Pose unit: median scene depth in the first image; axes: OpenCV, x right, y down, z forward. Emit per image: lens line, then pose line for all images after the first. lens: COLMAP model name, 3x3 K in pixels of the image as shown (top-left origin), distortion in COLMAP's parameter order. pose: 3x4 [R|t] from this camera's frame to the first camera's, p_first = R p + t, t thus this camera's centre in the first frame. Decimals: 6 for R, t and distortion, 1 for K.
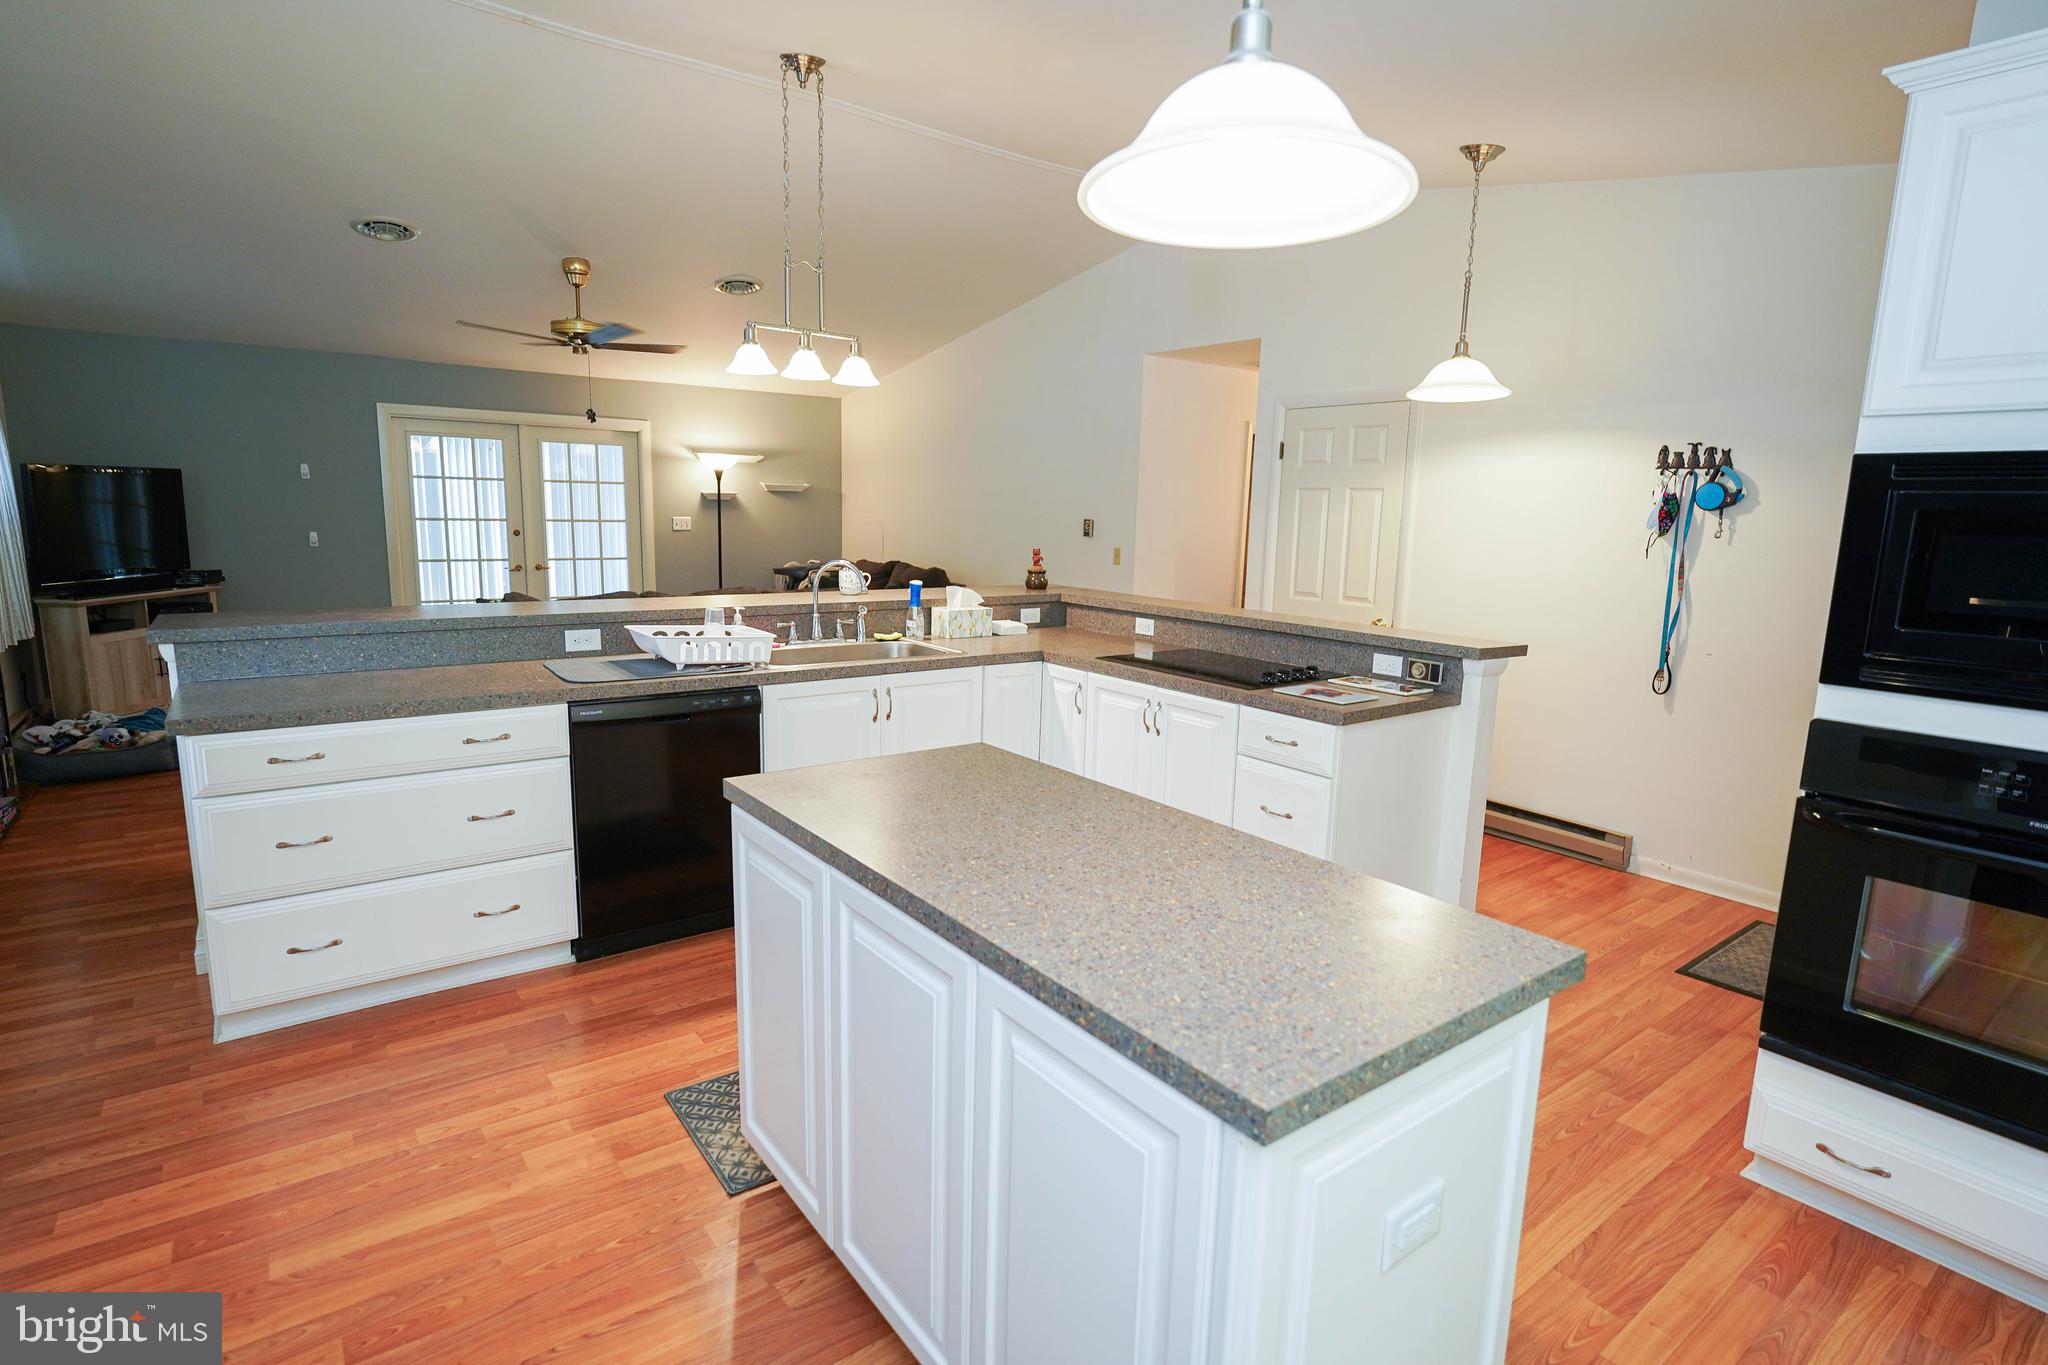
lens RADIAL K [[1017.2, 0, 1024.0], [0, 1017.2, 682.5], [0, 0, 1]] dist [-0.007541, -0.000577]
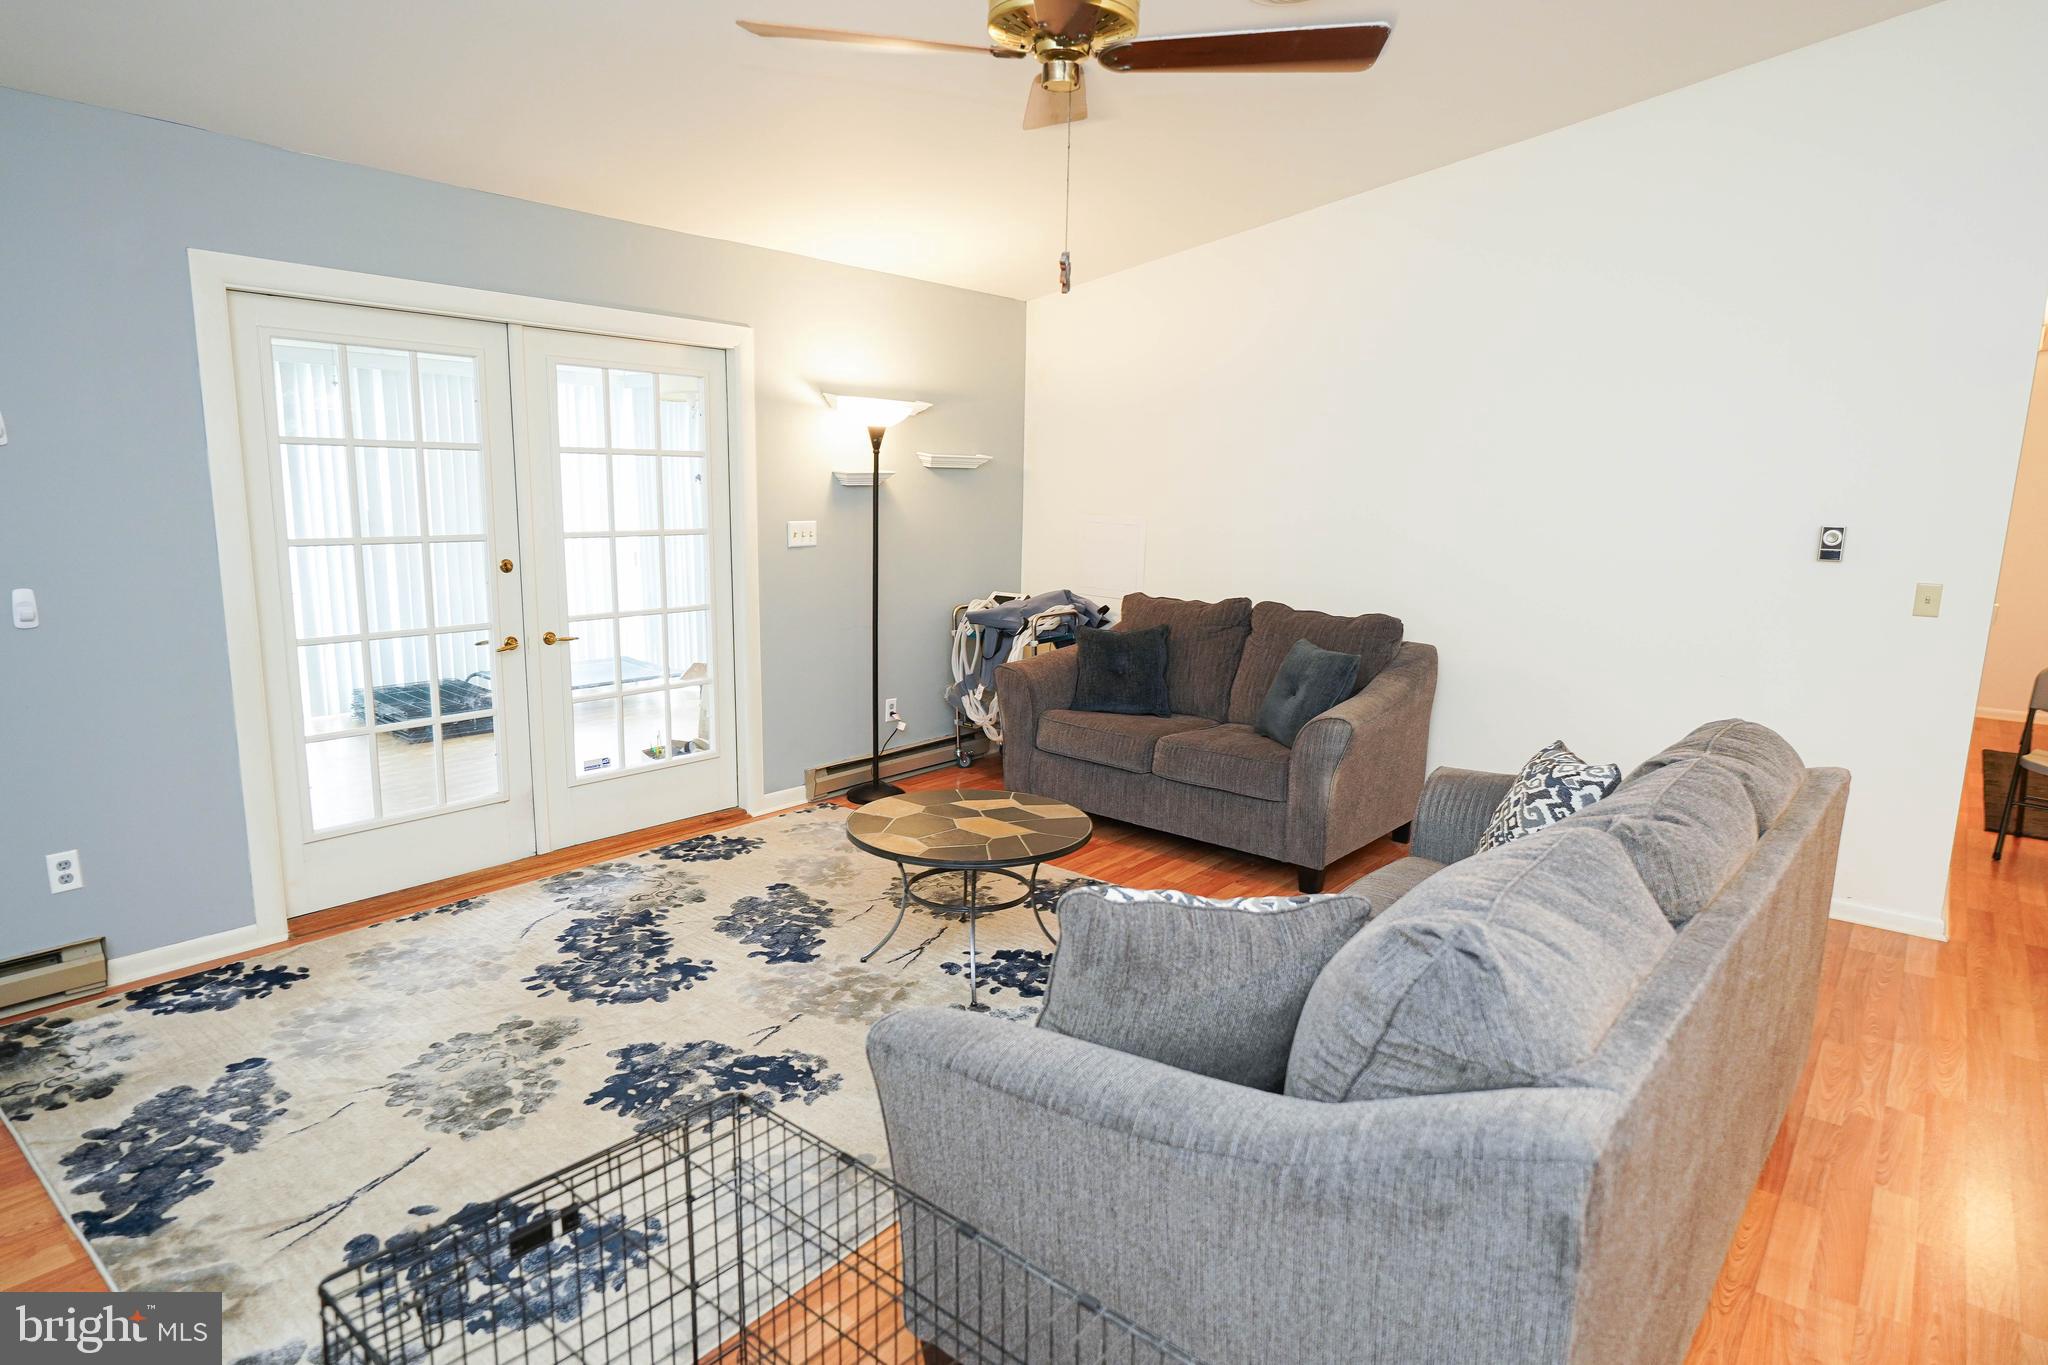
lens RADIAL K [[1148.9, 0, 1024.0], [0, 1148.9, 682.5], [0, 0, 1]] dist [0.001228, 0.000803]
pose [[0.970510, -0.048473, 0.236138, -0.757487], [0.046247, 0.998818, 0.014959, -0.176062], [-0.236584, -0.003598, 0.971604, 0.854840]]
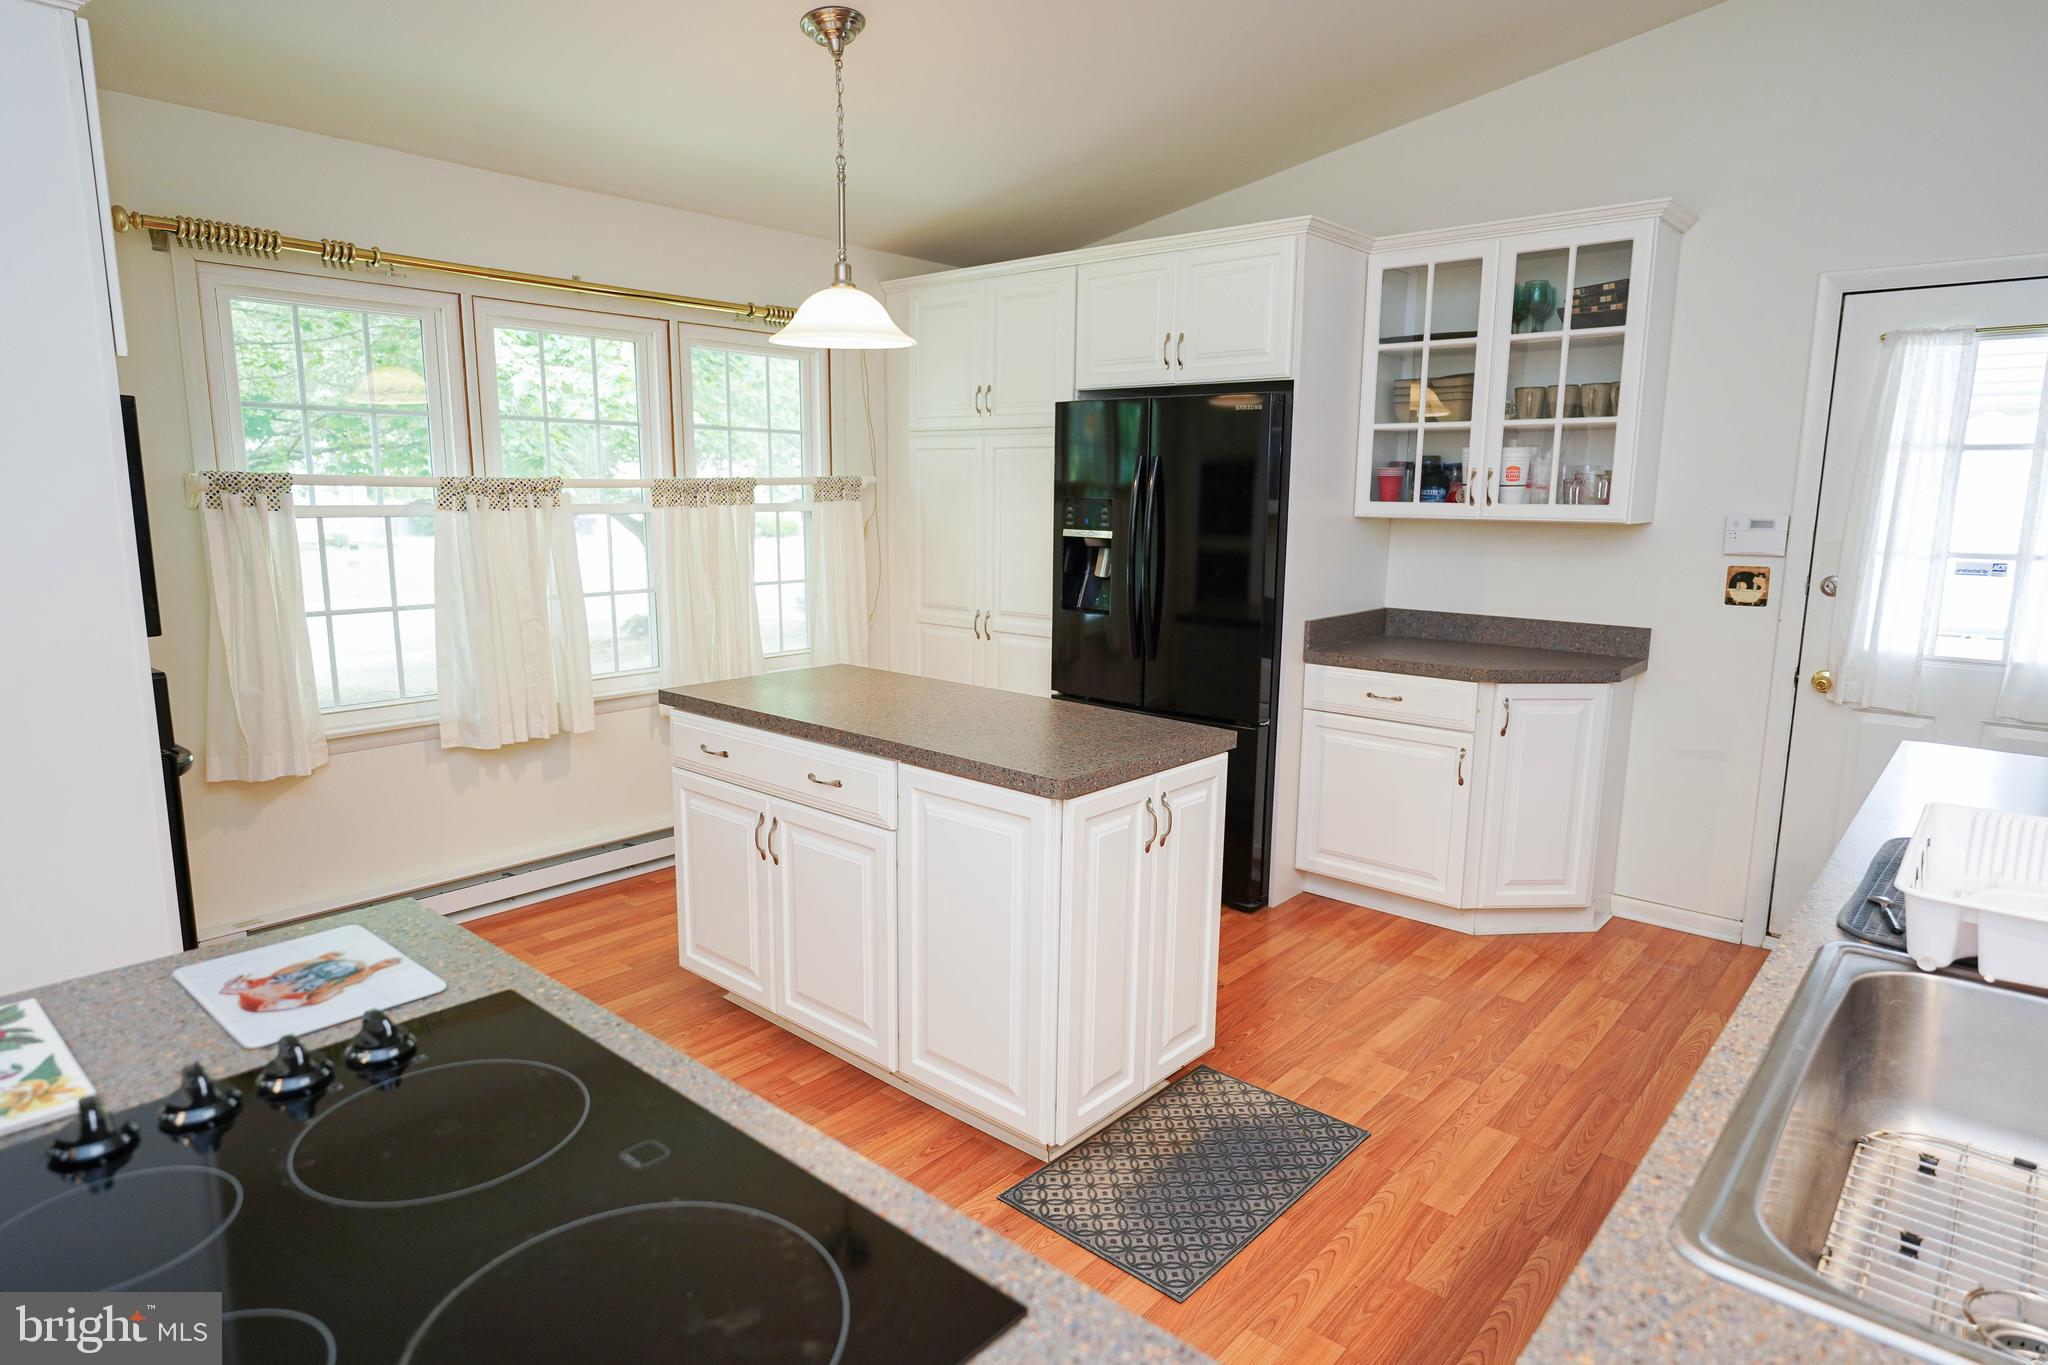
lens RADIAL K [[1163.5, 0, 1025.5], [0, 1163.5, 689.8], [0, 0, 1]] dist [0.001643, -0.000150]
pose [[-0.977151, 0.003331, -0.212521, 0.102161], [-0.068554, 0.941503, 0.329958, -0.176256], [0.201188, 0.336988, -0.919762, 1.039034]]
